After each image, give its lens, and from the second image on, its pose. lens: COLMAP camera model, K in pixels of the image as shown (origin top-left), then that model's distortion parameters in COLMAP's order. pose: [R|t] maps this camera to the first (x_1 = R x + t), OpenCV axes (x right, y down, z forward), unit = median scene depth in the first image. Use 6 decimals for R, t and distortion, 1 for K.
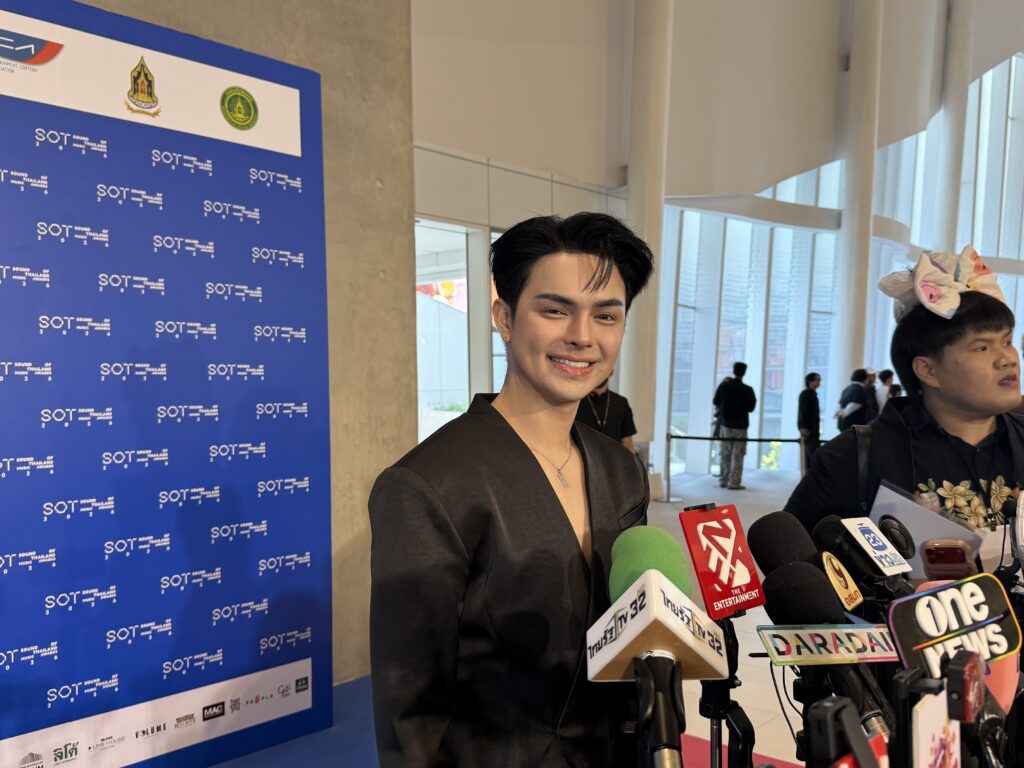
lens RADIAL K [[907.4, 0, 512.0], [0, 907.4, 384.0], [0, 0, 1]] dist [0.012457, -0.001340]
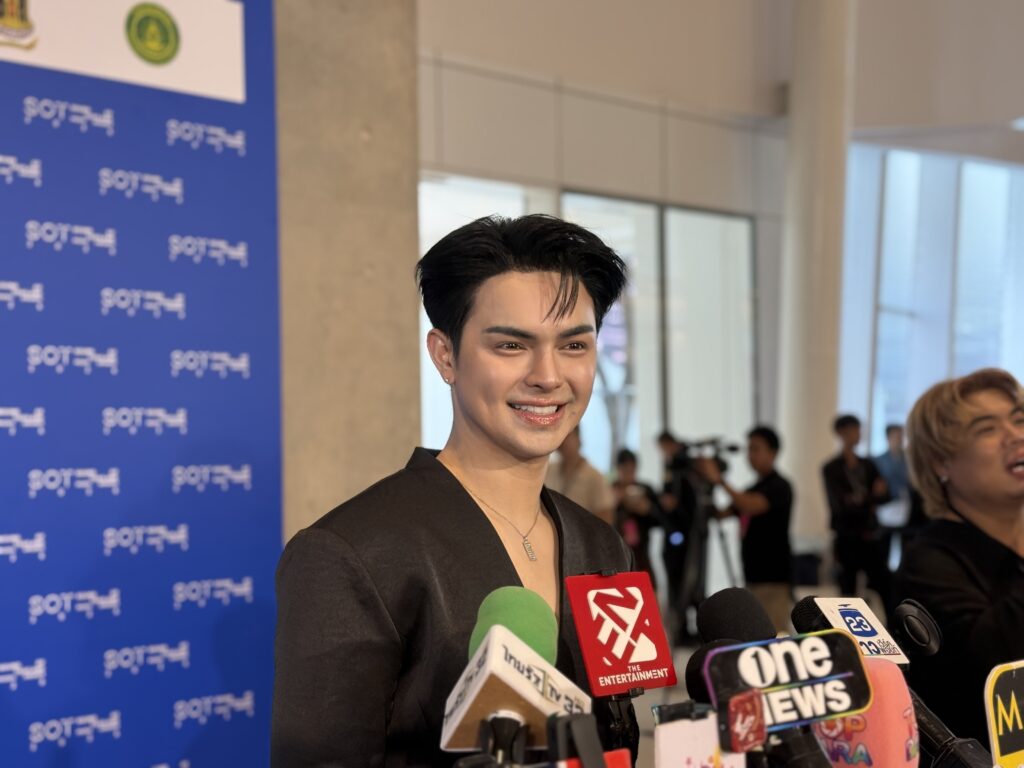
lens RADIAL K [[1506.5, 0, 512.0], [0, 1506.5, 384.0], [0, 0, 1]] dist [-0.164834, 1.042813]
pose [[0.997733, -0.004010, -0.067176, 0.143202], [0.001502, 0.999301, -0.037345, 0.003486], [0.067279, 0.037160, 0.997042, -0.305310]]
